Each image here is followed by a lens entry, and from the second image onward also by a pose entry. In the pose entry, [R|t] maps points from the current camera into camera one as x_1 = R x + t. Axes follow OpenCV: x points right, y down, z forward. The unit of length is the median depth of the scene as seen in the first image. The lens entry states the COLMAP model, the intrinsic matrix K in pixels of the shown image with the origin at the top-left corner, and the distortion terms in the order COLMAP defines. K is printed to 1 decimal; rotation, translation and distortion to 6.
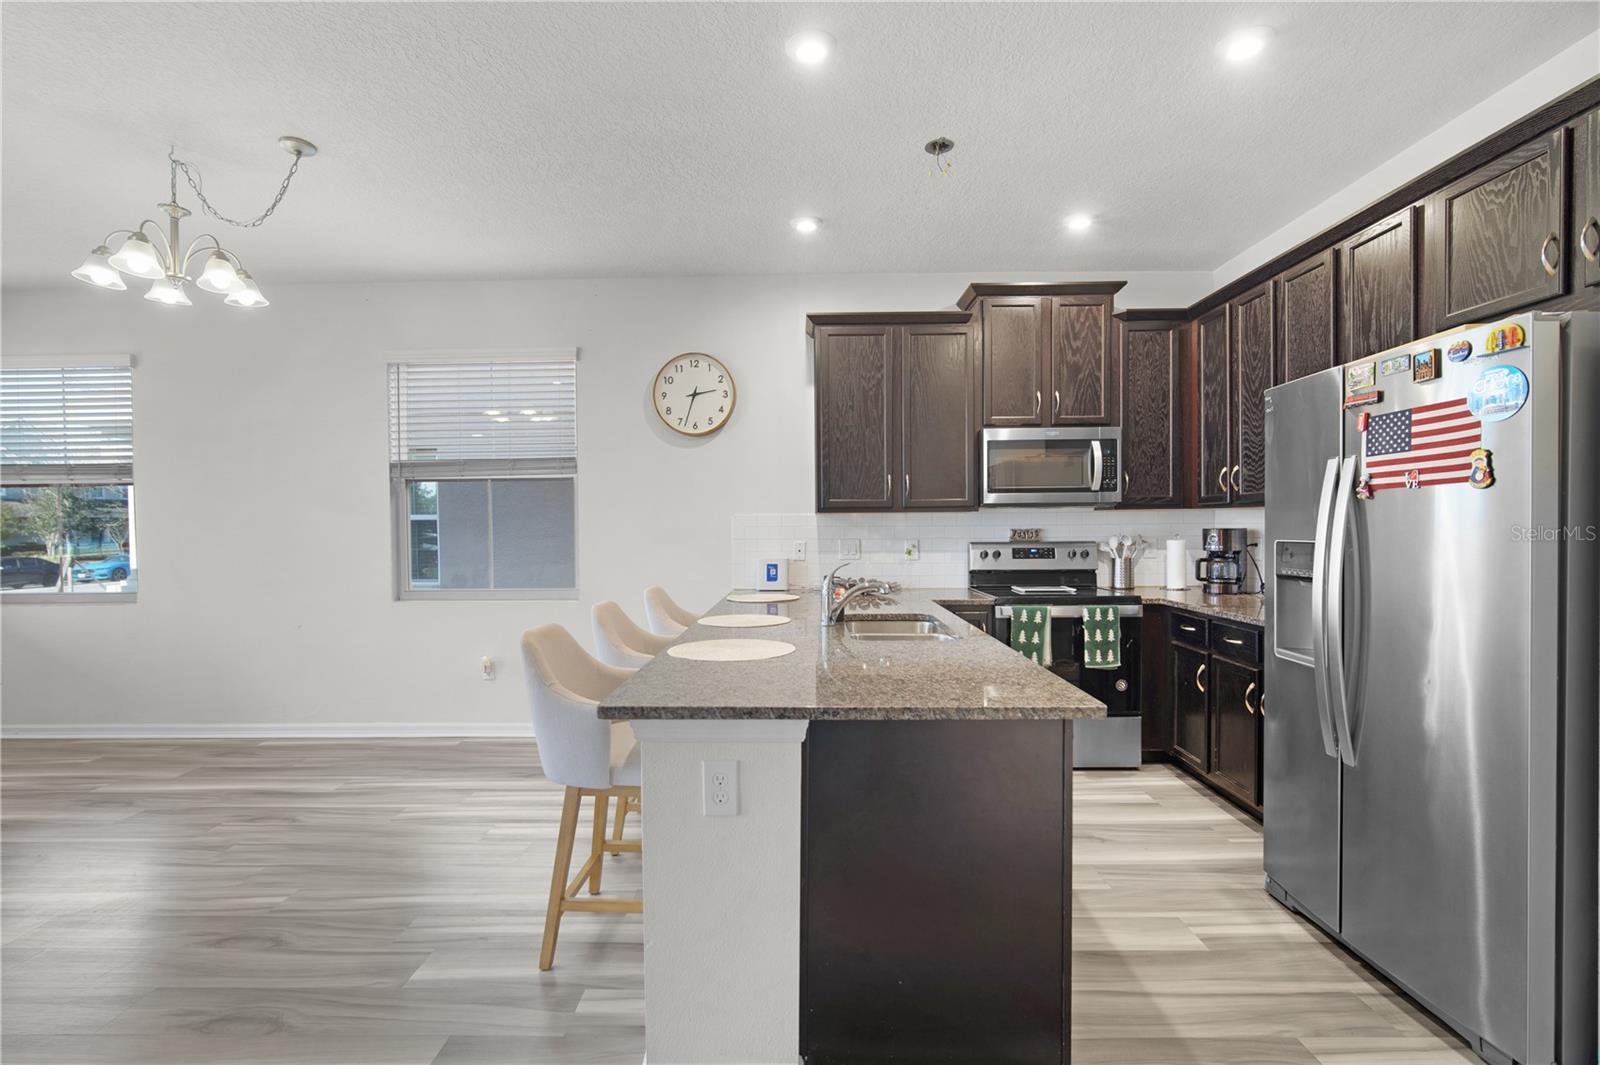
lens RADIAL K [[706.8, 0, 790.7], [0, 706.8, 539.1], [0, 0, 1]] dist [-0.010035, 0.002757]
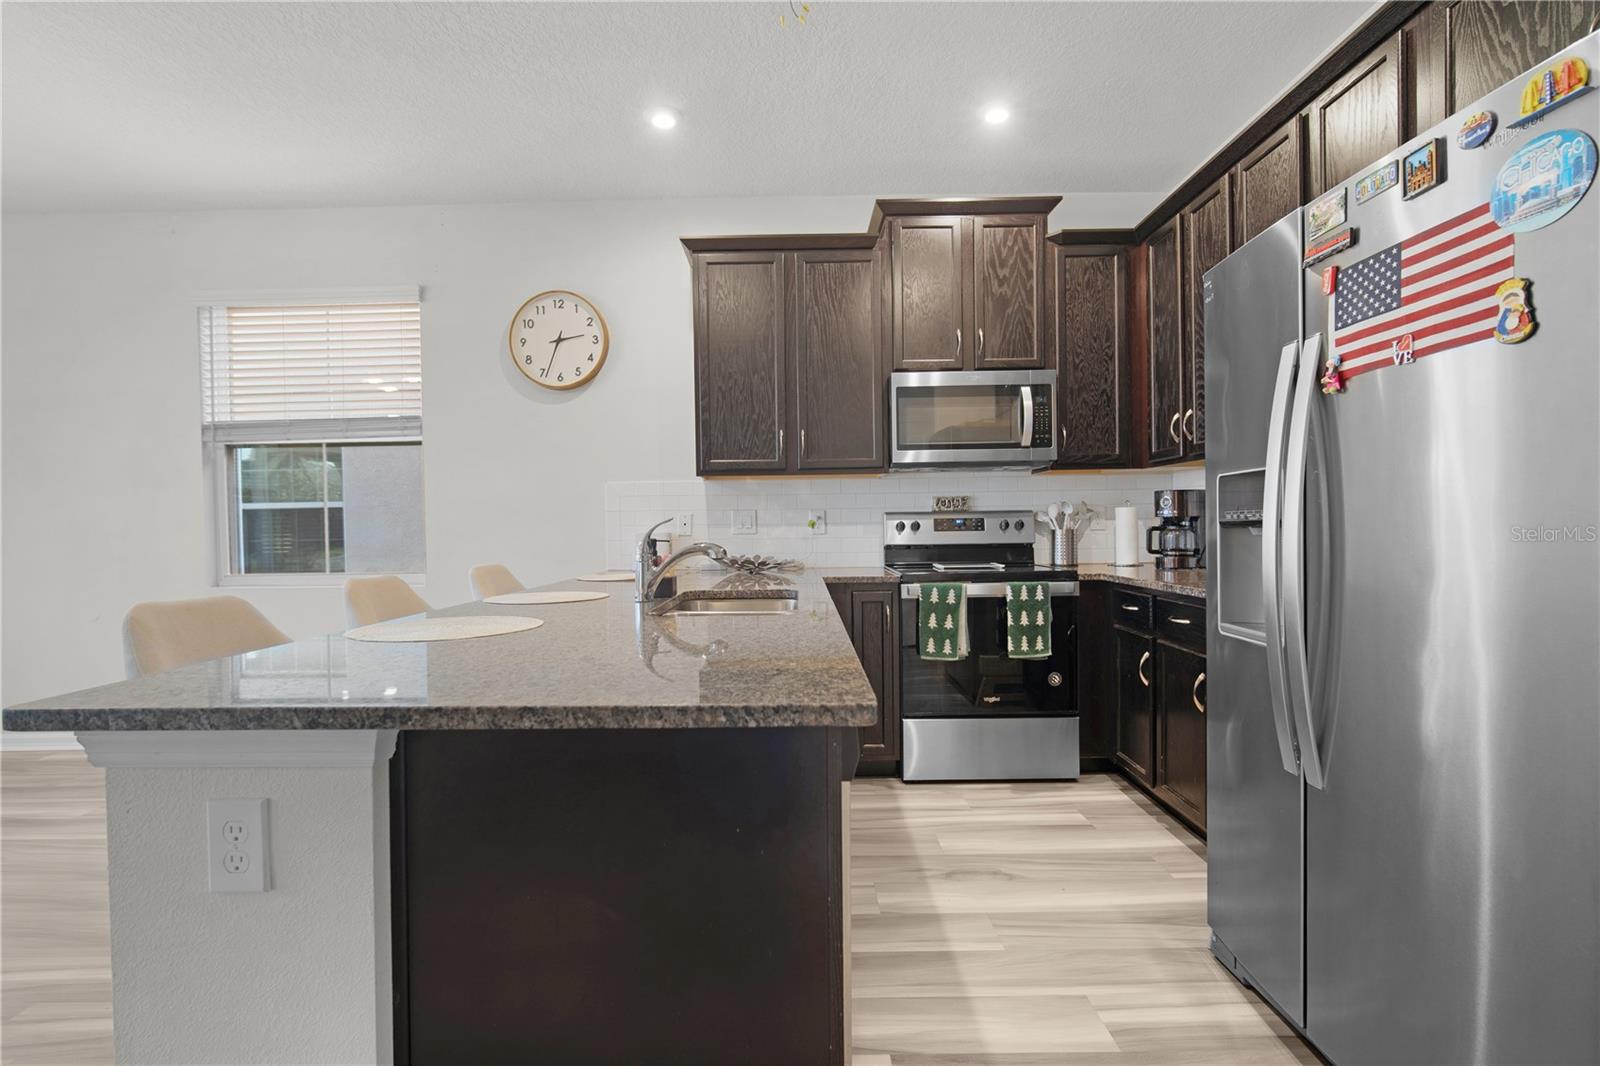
lens RADIAL K [[711.2, 0, 788.4], [0, 711.2, 539.0], [0, 0, 1]] dist [-0.013738, 0.004627]
pose [[0.999945, -0.006723, 0.008015, 0.154603], [0.006734, 0.999976, -0.001346, 0.043207], [-0.008006, 0.001400, 0.999967, 0.175717]]
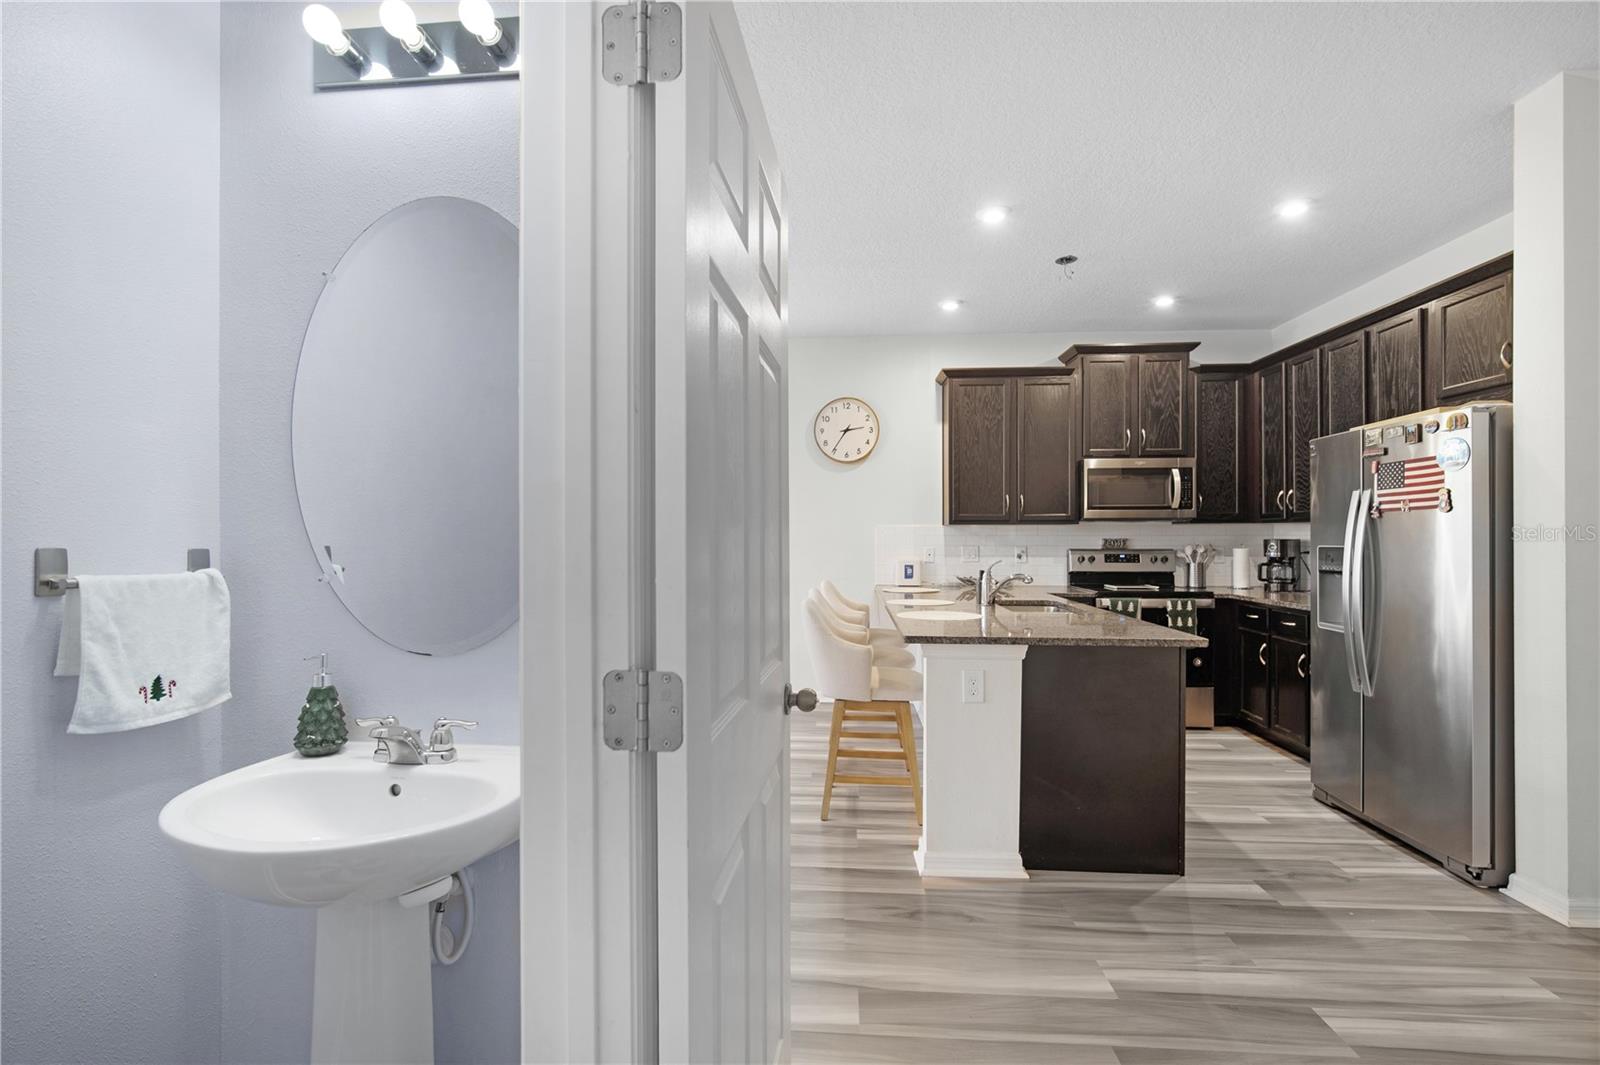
lens RADIAL K [[709.6, 0, 787.3], [0, 709.6, 538.0], [0, 0, 1]] dist [-0.013141, 0.004150]
pose [[0.998100, 0.007494, -0.061162, -0.193338], [-0.008552, 0.999818, -0.017055, 0.012374], [0.061023, 0.017545, 0.997982, -0.320136]]
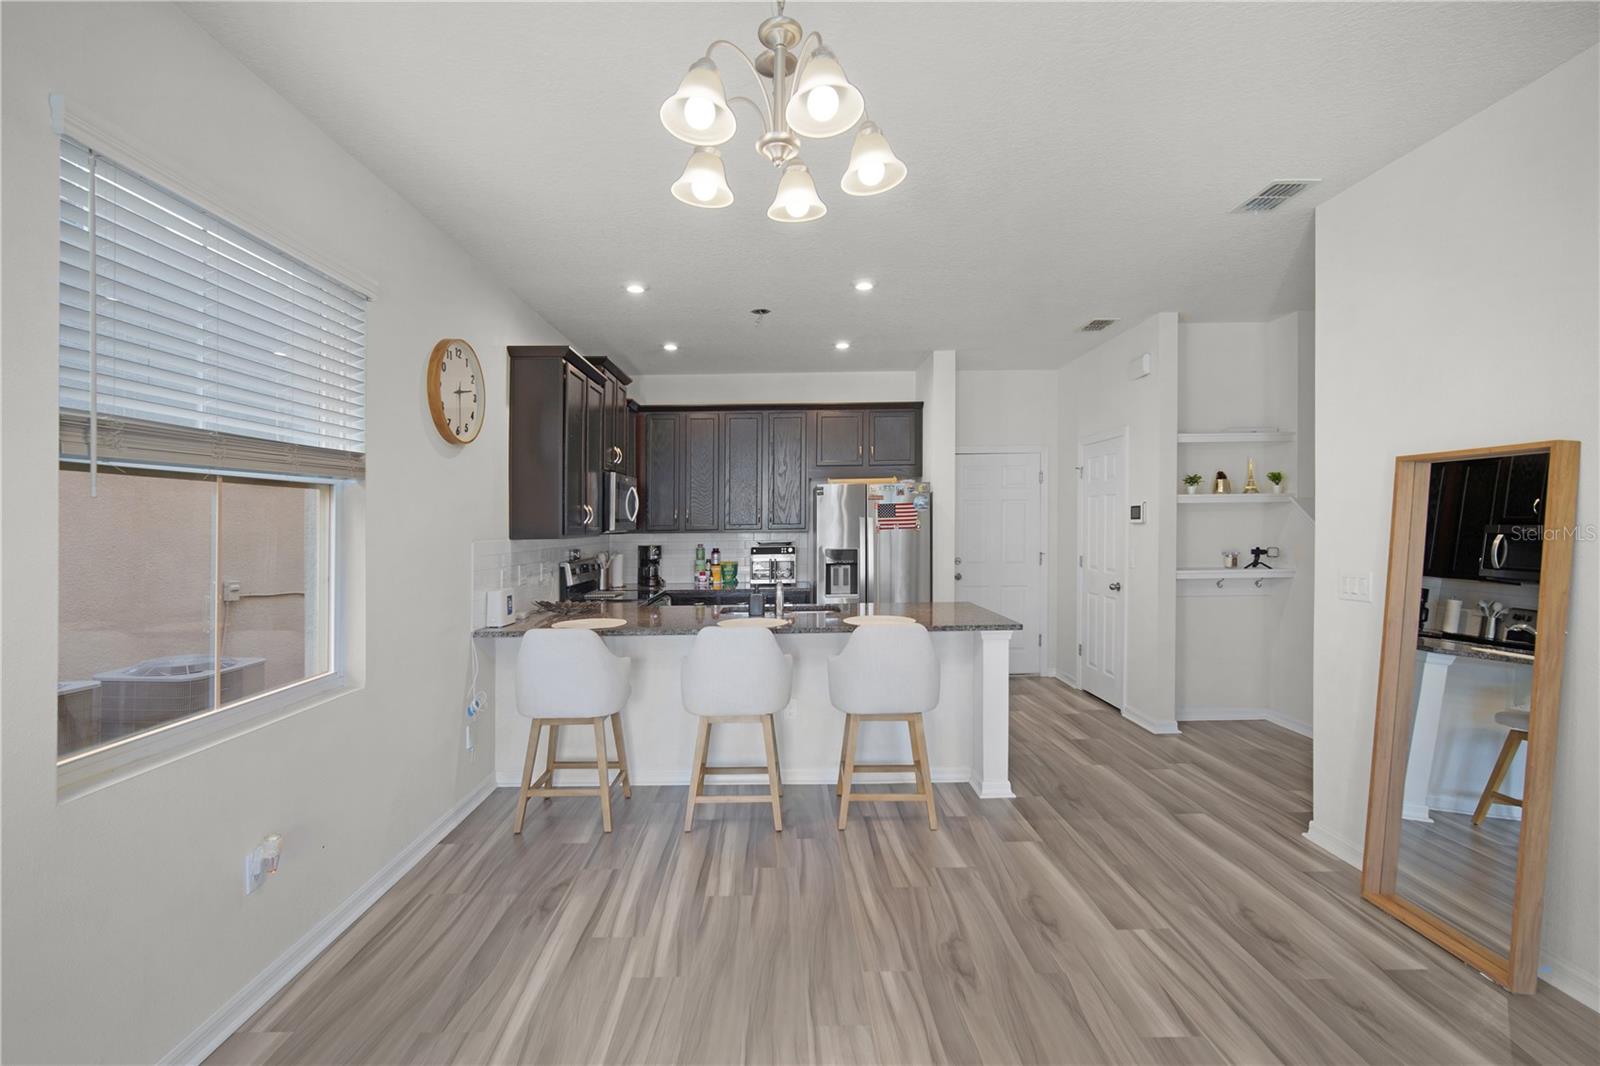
lens RADIAL K [[720.1, 0, 787.2], [0, 720.1, 539.6], [0, 0, 1]] dist [-0.013116, 0.005026]
pose [[-0.022854, -0.014506, 0.999634, -1.120771], [0.031919, 0.999374, 0.015232, -0.046625], [-0.999229, 0.032255, -0.022376, 0.772032]]
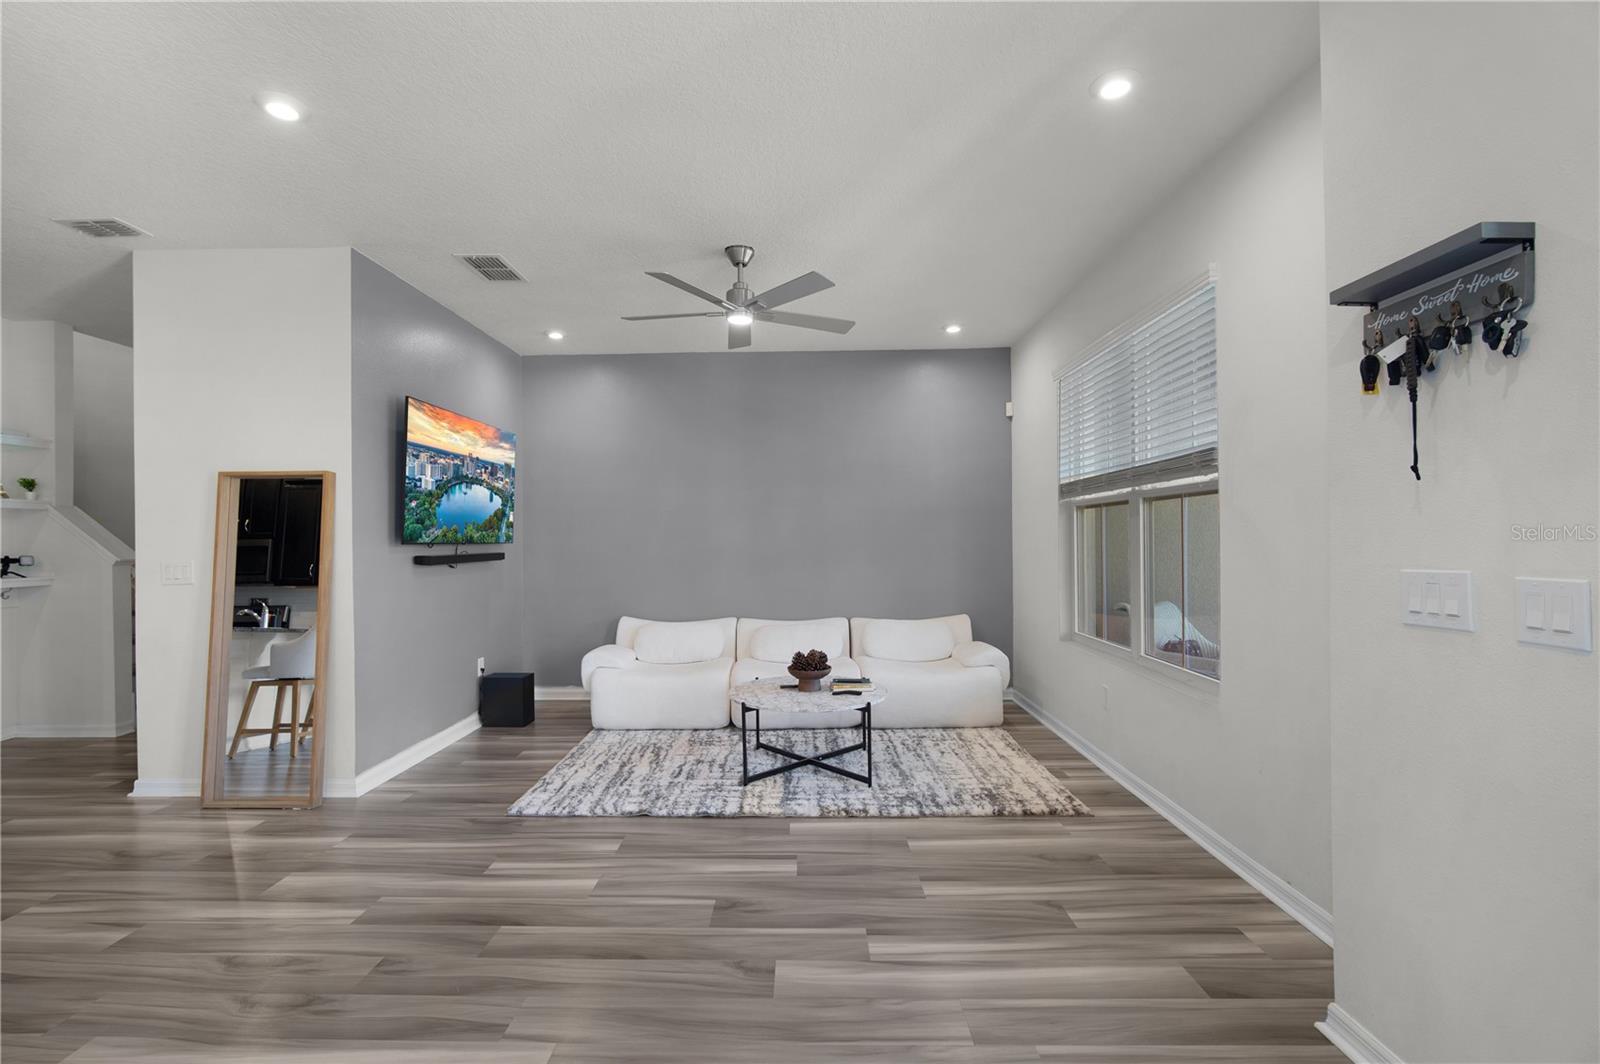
lens RADIAL K [[711.2, 0, 788.4], [0, 711.2, 538.0], [0, 0, 1]] dist [-0.013738, 0.004627]
pose [[-0.999778, 0.018584, 0.009894, -1.203210], [0.018752, 0.999676, 0.017231, -0.010101], [-0.009571, 0.017413, -0.999803, 1.107016]]
